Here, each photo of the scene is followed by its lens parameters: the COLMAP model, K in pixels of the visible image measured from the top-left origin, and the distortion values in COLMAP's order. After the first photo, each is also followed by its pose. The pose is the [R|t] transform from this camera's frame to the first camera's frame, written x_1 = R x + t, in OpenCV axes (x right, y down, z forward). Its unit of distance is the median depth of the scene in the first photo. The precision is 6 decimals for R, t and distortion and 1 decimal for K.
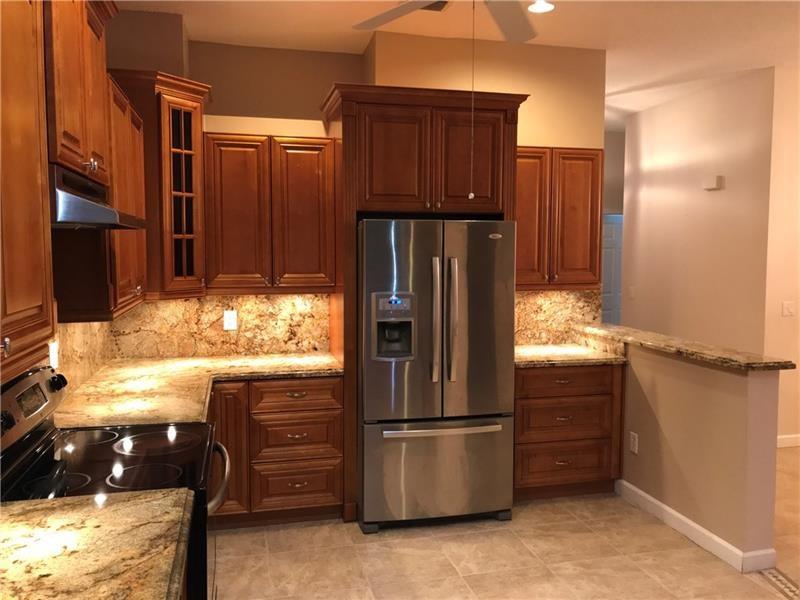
lens RADIAL K [[660.4, 0, 400.6], [0, 660.4, 299.4], [0, 0, 1]] dist [0.000833, -0.008382]
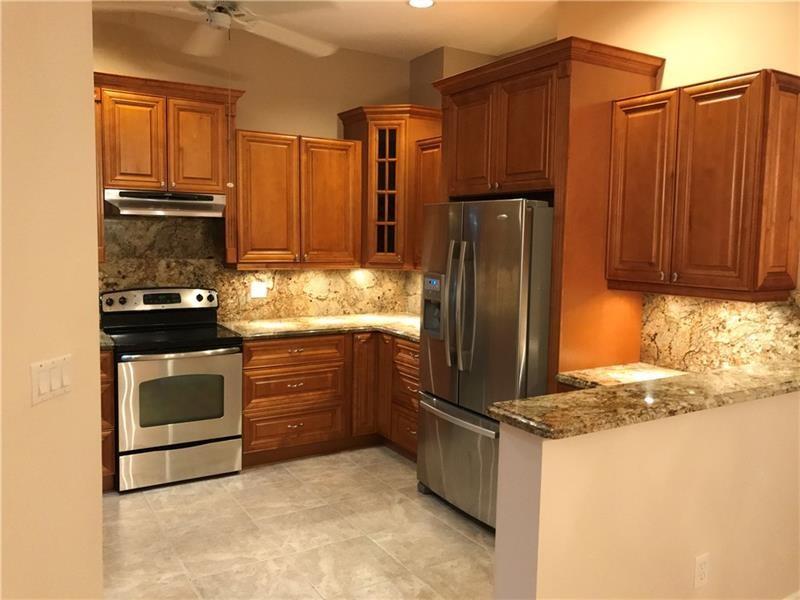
lens RADIAL K [[660.4, 0, 400.9], [0, 660.4, 298.4], [0, 0, 1]] dist [0.000833, -0.008382]
pose [[0.294127, 0.094072, -0.951126, 0.939142], [-0.091295, 0.993359, 0.070017, -0.037749], [0.951396, 0.066239, 0.300762, 0.607016]]
